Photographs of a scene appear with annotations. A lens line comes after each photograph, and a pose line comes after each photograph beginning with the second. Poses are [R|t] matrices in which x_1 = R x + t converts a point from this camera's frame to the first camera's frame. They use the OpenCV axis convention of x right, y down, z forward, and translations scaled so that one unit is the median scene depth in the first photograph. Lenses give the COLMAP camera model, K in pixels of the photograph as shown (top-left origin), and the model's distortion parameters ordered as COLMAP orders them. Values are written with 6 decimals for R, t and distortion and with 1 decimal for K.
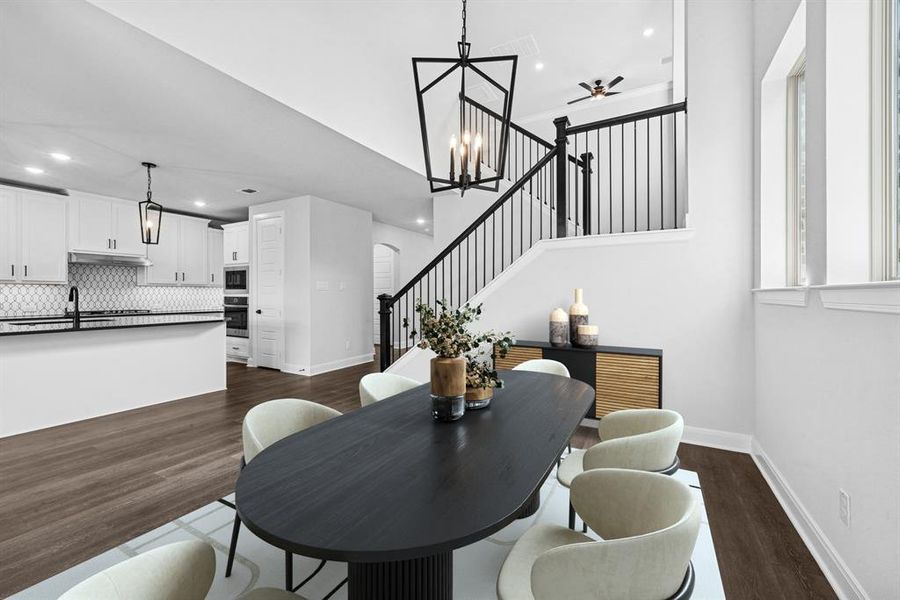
lens RADIAL K [[365.9, 0, 449.4], [0, 365.9, 294.2], [0, 0, 1]] dist [0.000661, -0.000987]
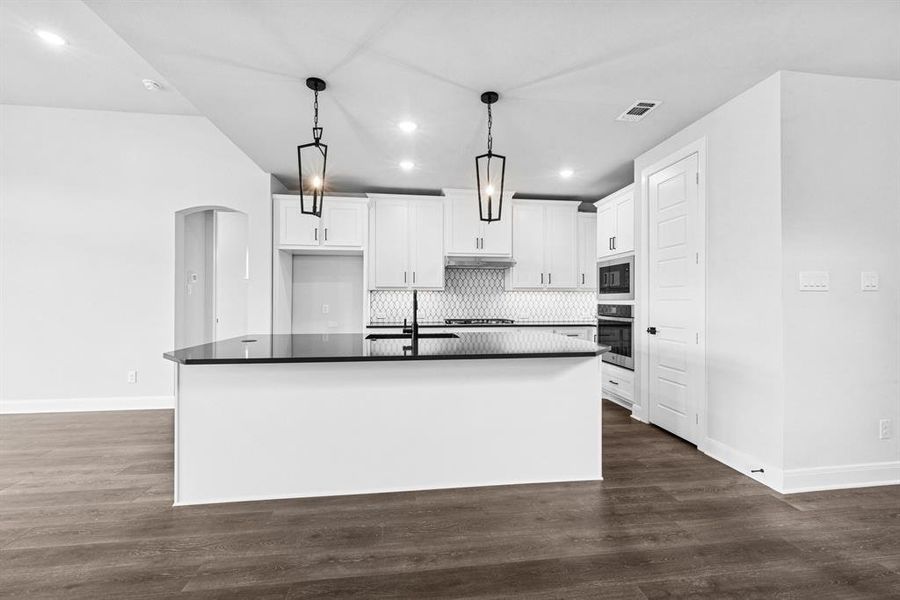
lens RADIAL K [[365.9, 0, 449.4], [0, 365.9, 300.2], [0, 0, 1]] dist [0.000661, -0.000987]
pose [[0.593347, -0.001854, -0.804945, -0.233793], [0.000261, 0.999998, -0.002110, 0.000238], [0.804947, 0.001042, 0.593346, 0.377861]]
